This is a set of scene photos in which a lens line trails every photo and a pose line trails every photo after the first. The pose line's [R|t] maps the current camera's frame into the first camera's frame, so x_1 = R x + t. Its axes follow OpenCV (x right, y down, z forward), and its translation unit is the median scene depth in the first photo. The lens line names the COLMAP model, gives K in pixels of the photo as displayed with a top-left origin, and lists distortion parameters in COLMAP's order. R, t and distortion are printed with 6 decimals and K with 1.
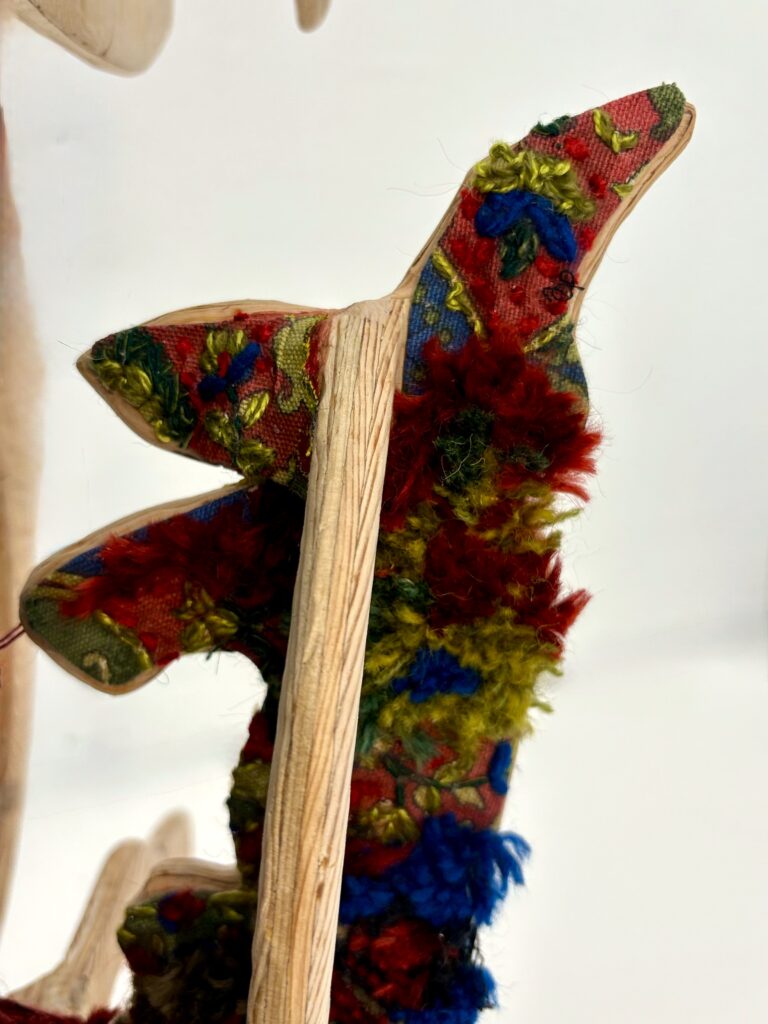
lens RADIAL K [[939.2, 0, 380.8], [0, 939.2, 526.9], [0, 0, 1]] dist [0.096588, -0.427199]
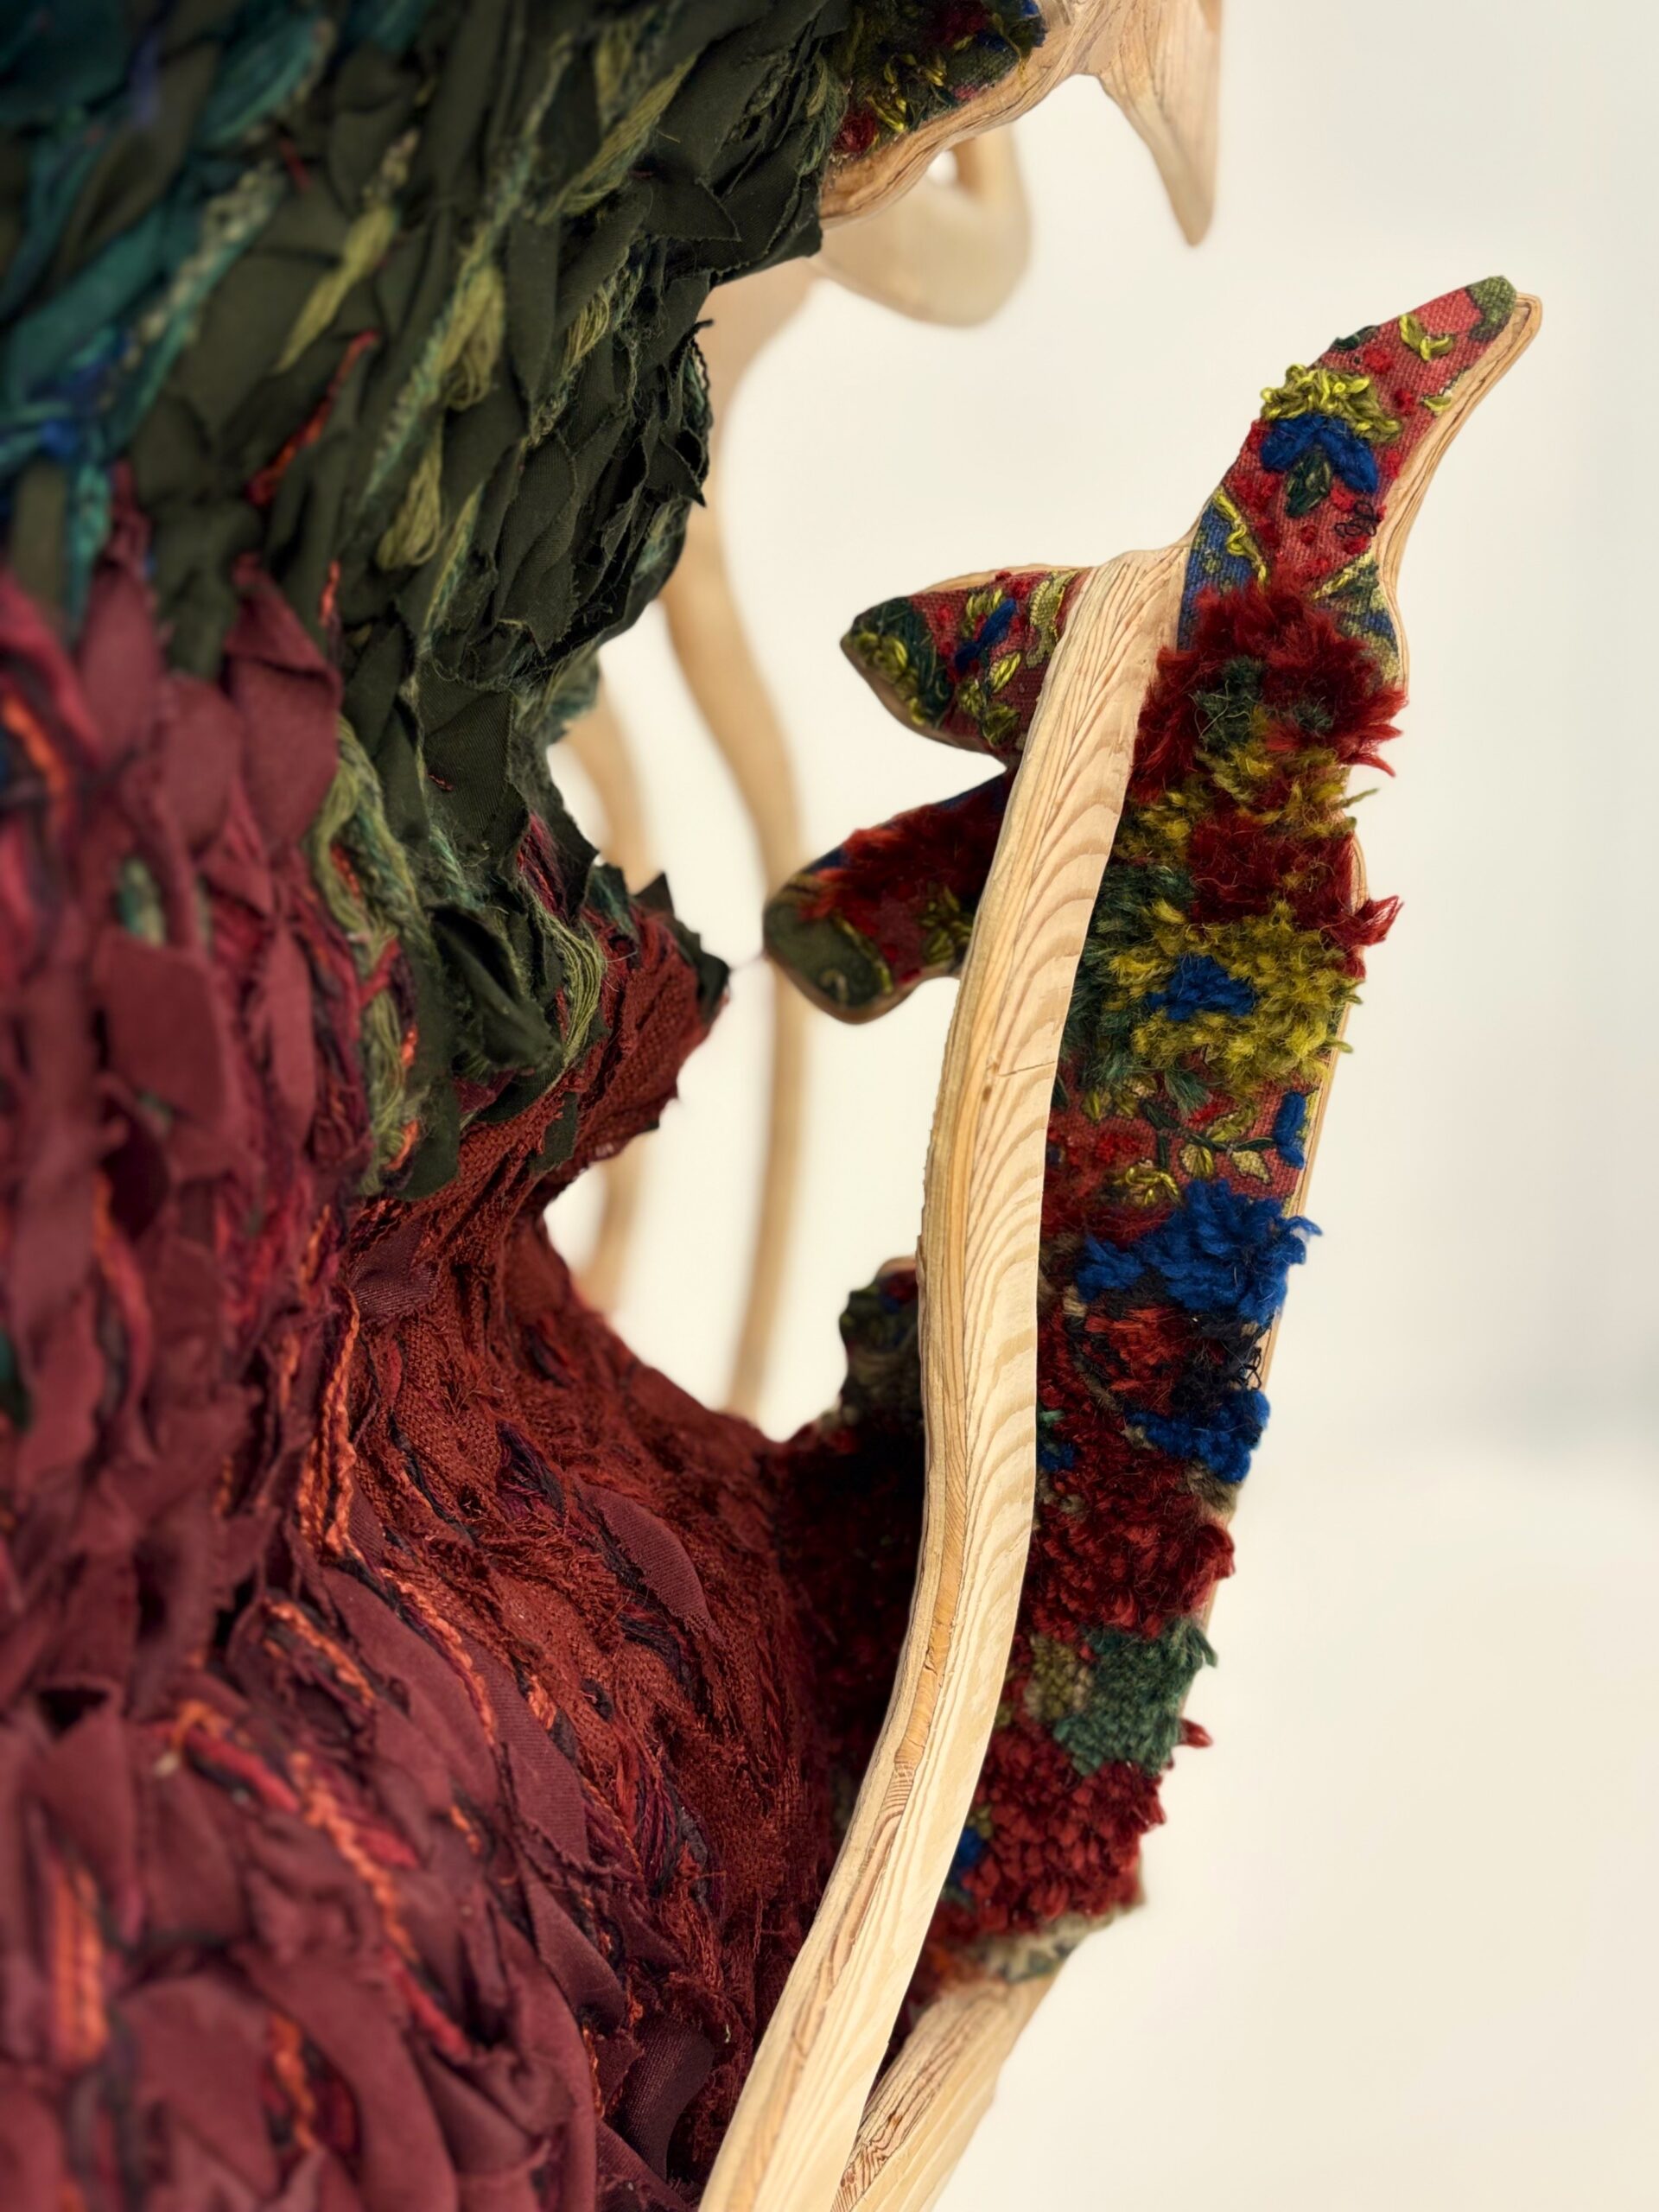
lens RADIAL K [[1943.2, 0, 829.5], [0, 1943.2, 1106.0], [0, 0, 1]] dist [0.087252, -0.270524]
pose [[0.924044, 0.053392, -0.378539, 0.439882], [-0.083715, 0.994426, -0.064095, 0.422196], [0.373007, 0.090916, 0.923363, -0.761770]]
